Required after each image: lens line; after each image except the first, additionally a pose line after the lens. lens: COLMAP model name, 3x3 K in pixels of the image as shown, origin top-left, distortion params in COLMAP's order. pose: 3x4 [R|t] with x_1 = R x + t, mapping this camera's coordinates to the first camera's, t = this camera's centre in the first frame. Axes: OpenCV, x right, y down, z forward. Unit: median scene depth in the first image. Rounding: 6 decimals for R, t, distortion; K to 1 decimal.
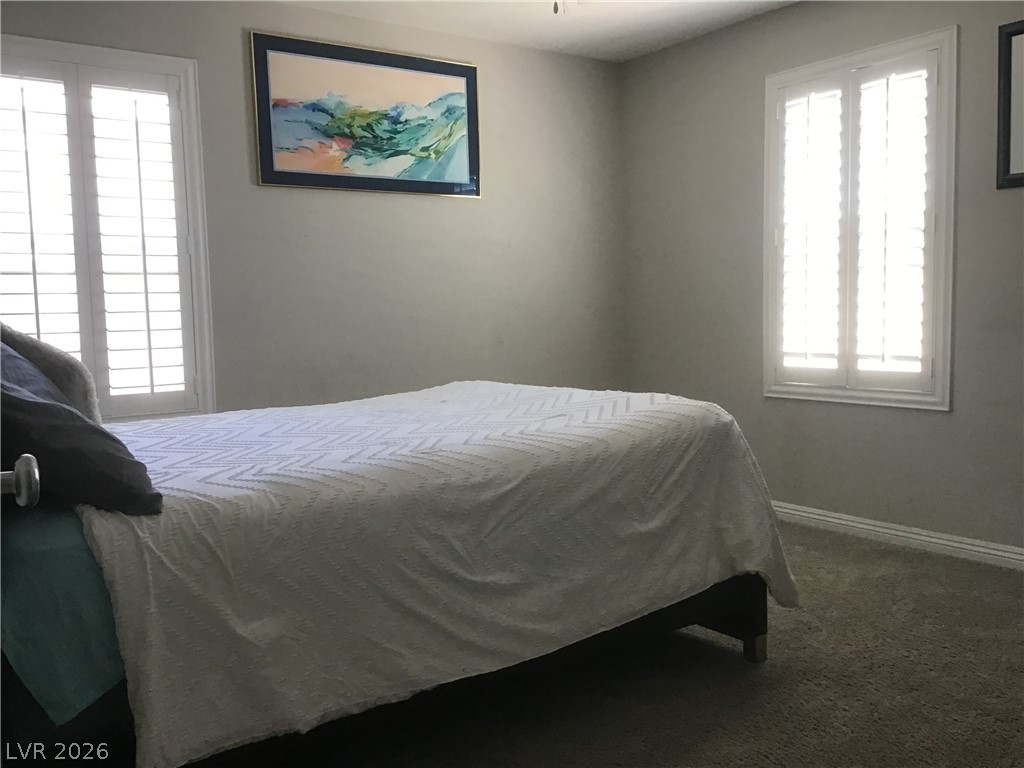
lens RADIAL K [[925.7, 0, 512.0], [0, 925.7, 384.0], [0, 0, 1]] dist [0.111145, -0.161540]
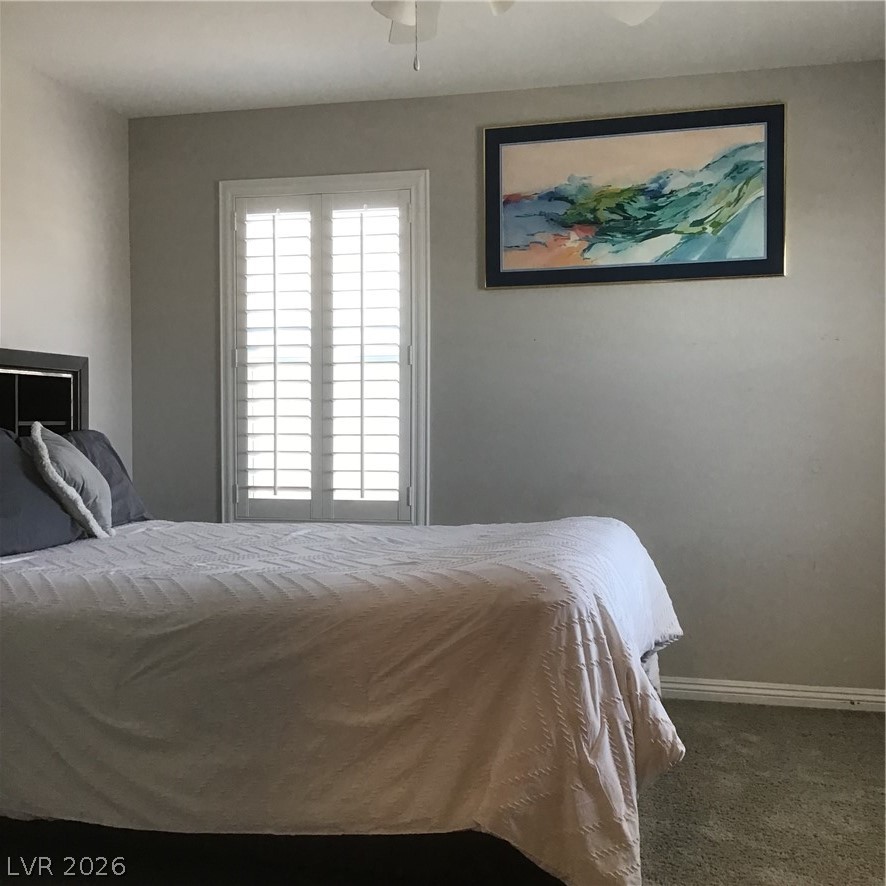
lens RADIAL K [[1031.6, 0, 443.0], [0, 1031.6, 443.0], [0, 0, 1]] dist [0.266006, -0.646045]
pose [[0.652833, 0.043092, -0.756275, 0.471598], [-0.078127, 0.996887, -0.010638, -0.038964], [0.753462, 0.066030, 0.654167, 0.268550]]
